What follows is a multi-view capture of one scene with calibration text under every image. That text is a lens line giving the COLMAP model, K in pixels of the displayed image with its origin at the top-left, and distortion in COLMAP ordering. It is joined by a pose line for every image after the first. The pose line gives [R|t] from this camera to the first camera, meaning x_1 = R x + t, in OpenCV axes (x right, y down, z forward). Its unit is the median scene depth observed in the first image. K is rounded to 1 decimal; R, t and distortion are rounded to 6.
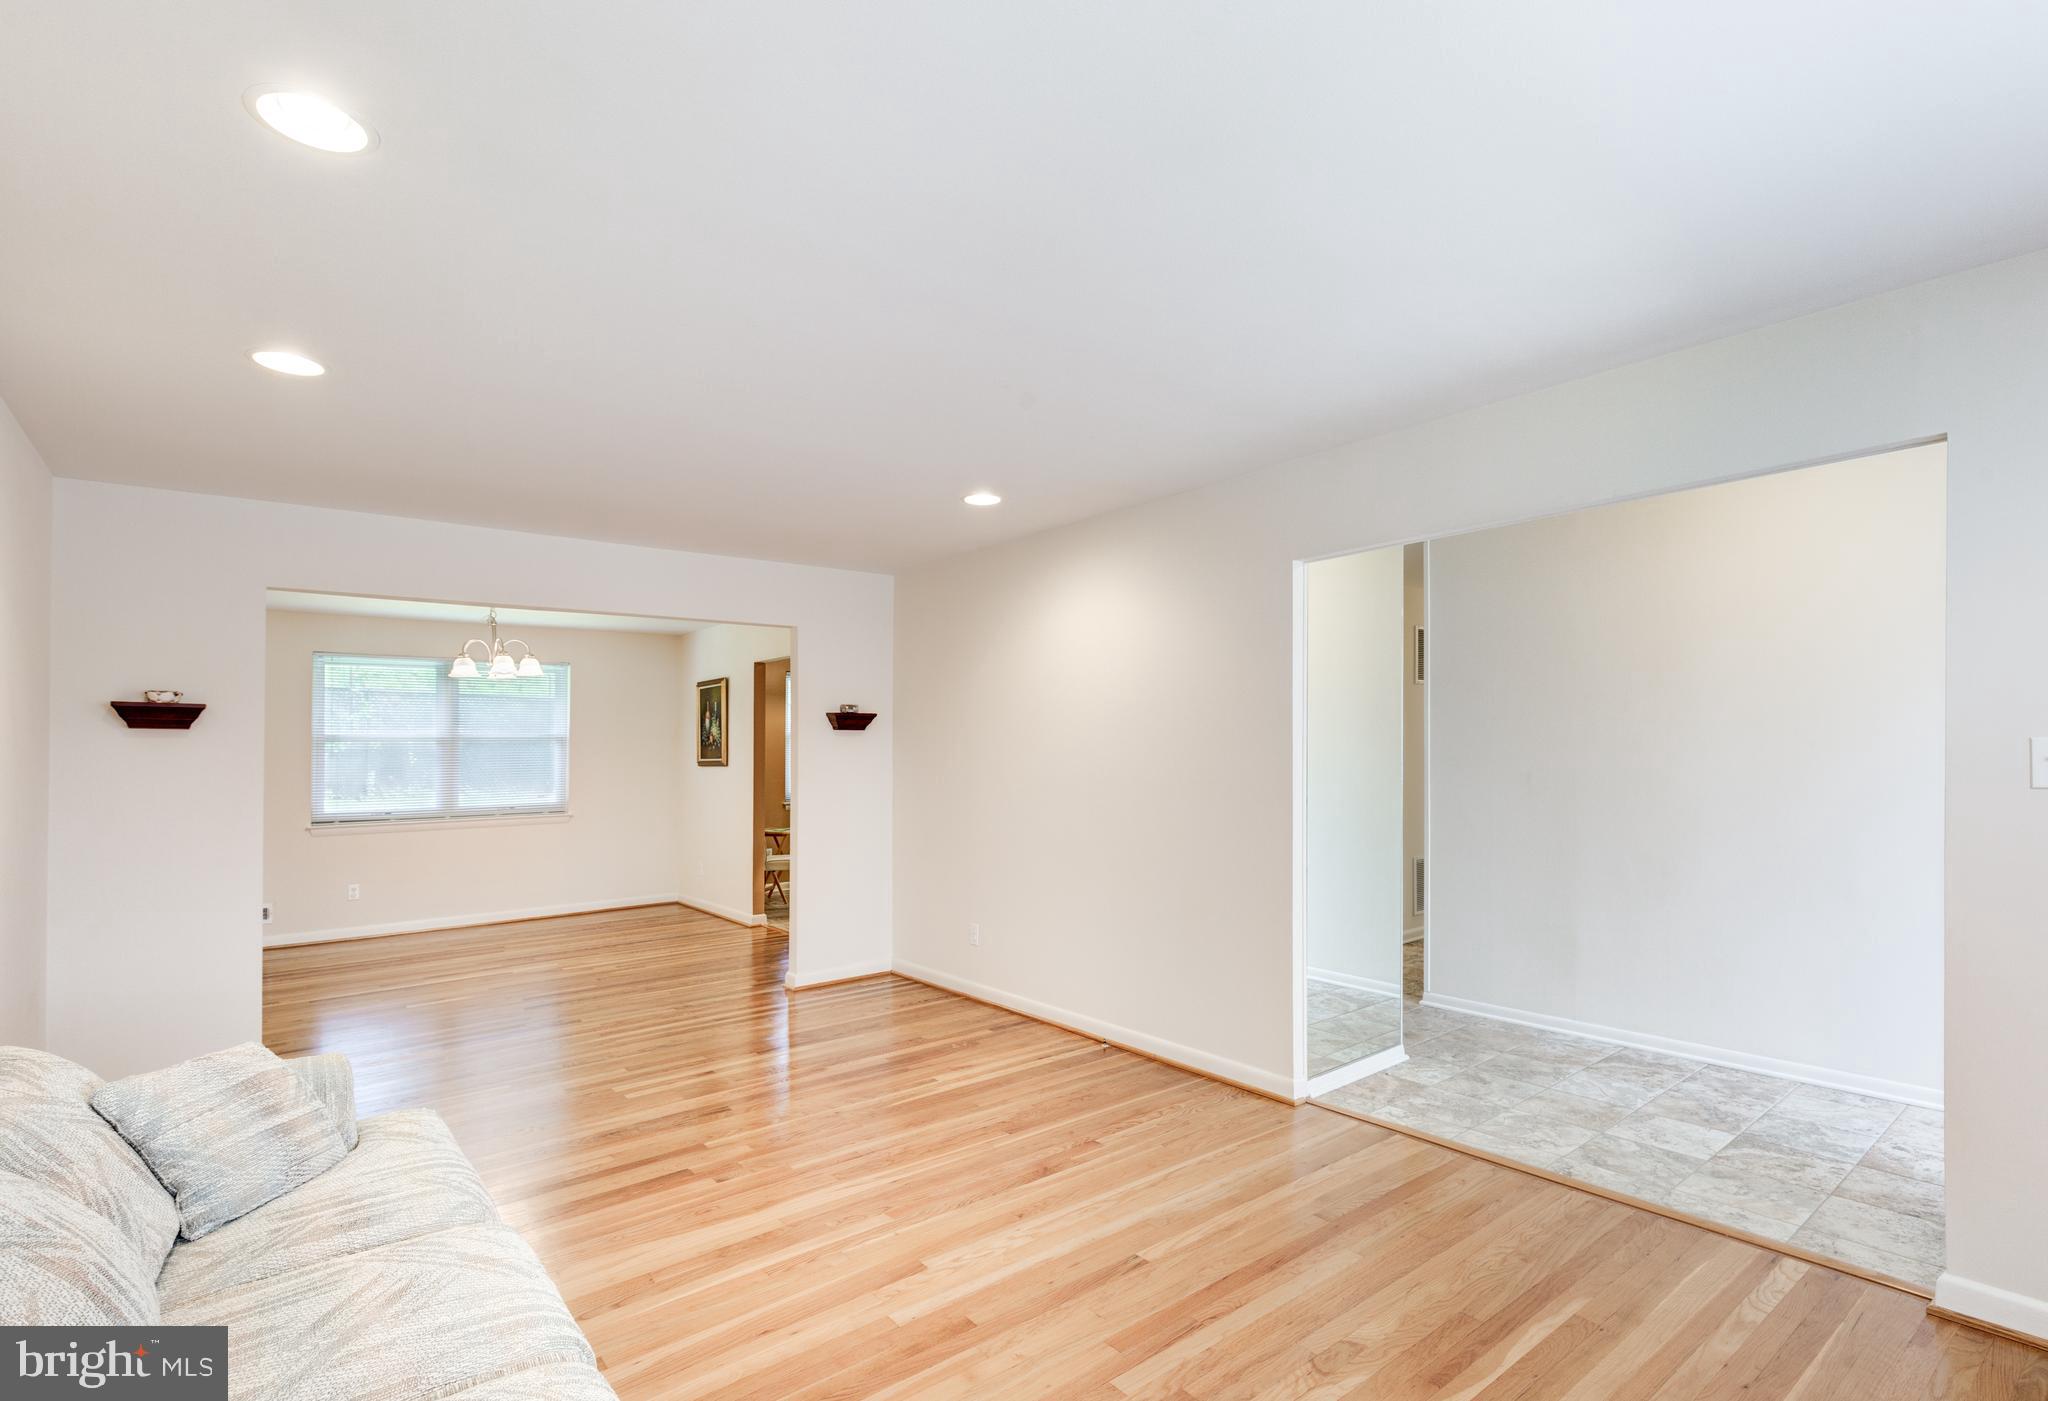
lens RADIAL K [[979.9, 0, 1015.1], [0, 979.9, 691.7], [0, 0, 1]] dist [0.012149, 0.000464]
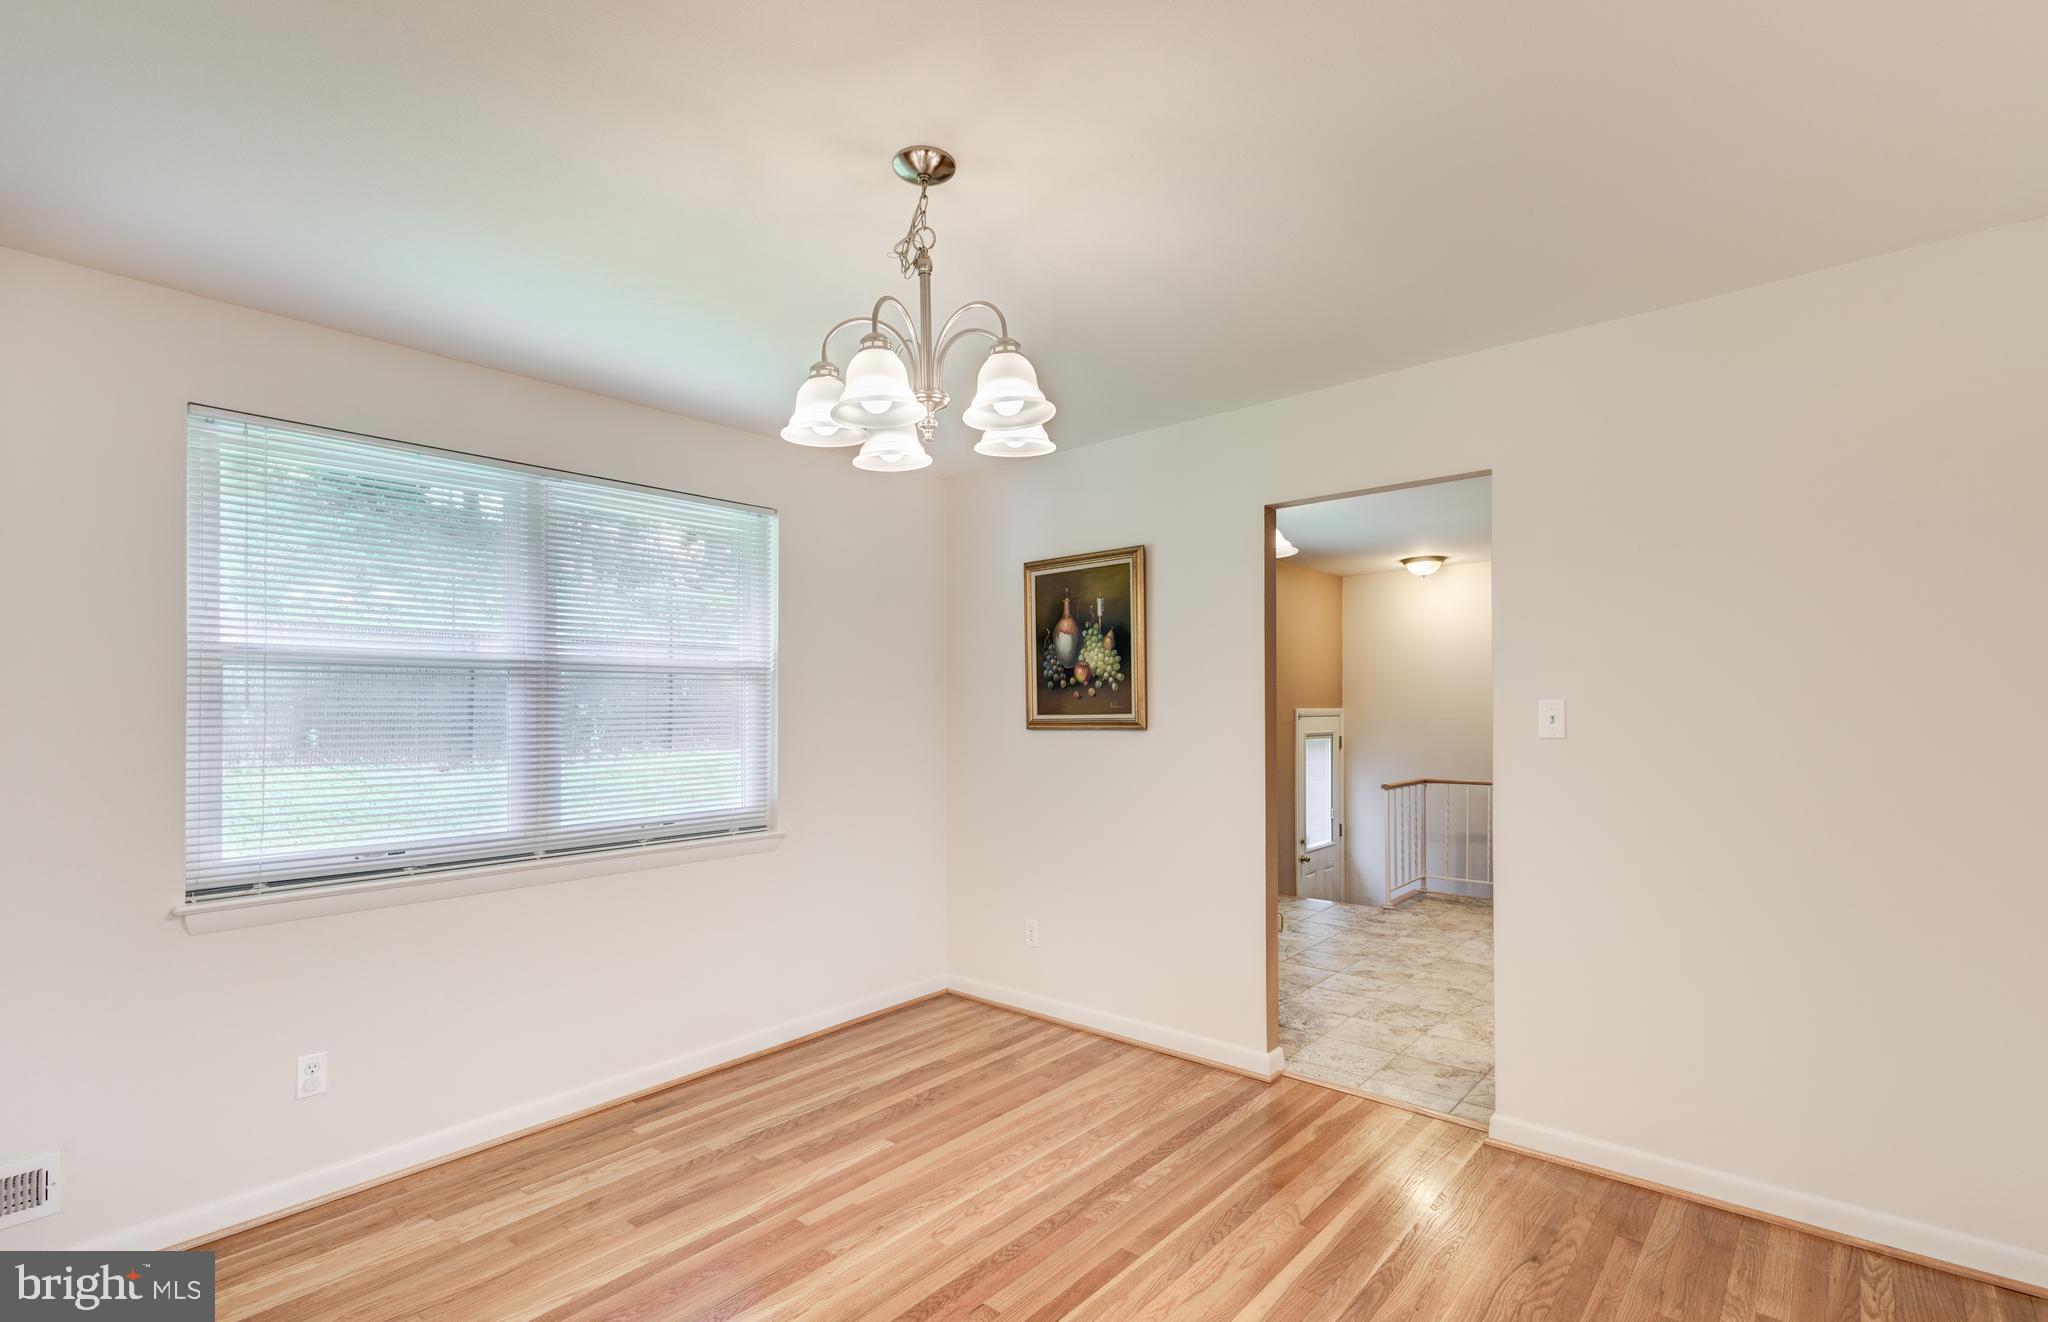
lens RADIAL K [[960.5, 0, 1029.0], [0, 960.5, 673.3], [0, 0, 1]] dist [0.011963, 0.000458]
pose [[0.980992, 0.012298, 0.193657, -0.480520], [-0.017839, 0.999479, 0.026895, 0.039362], [-0.193226, -0.029839, 0.980701, 0.598189]]
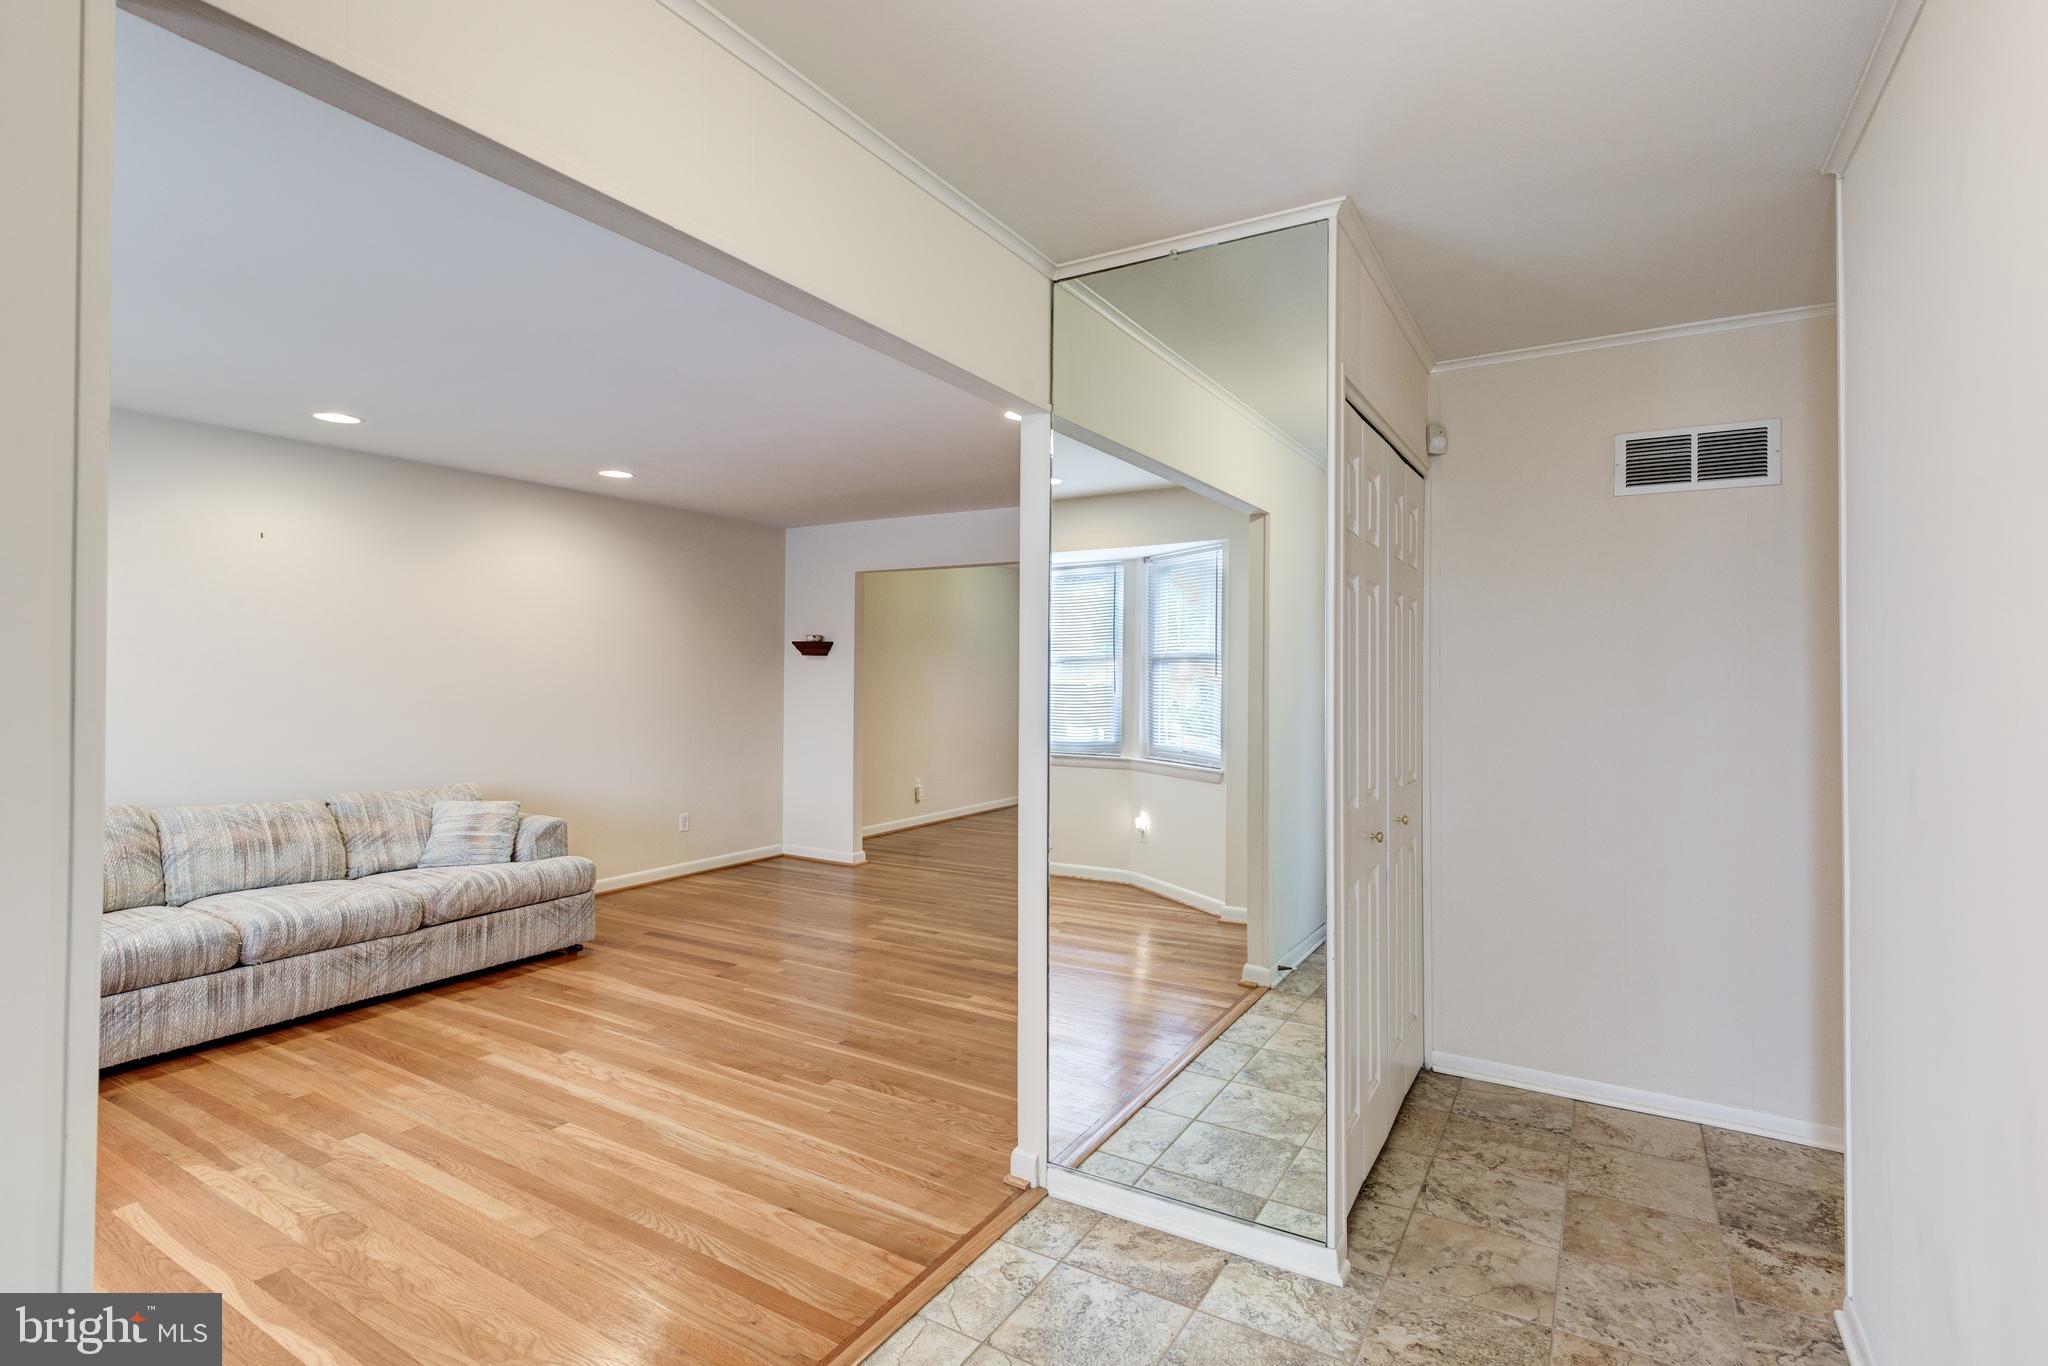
lens RADIAL K [[931.2, 0, 1055.7], [0, 931.2, 666.1], [0, 0, 1]] dist [0.015820, -0.002984]
pose [[0.375218, 0.011888, -0.926860, 0.463656], [0.041551, 0.998697, 0.029630, 0.013087], [0.926005, -0.049630, 0.374235, 0.398612]]
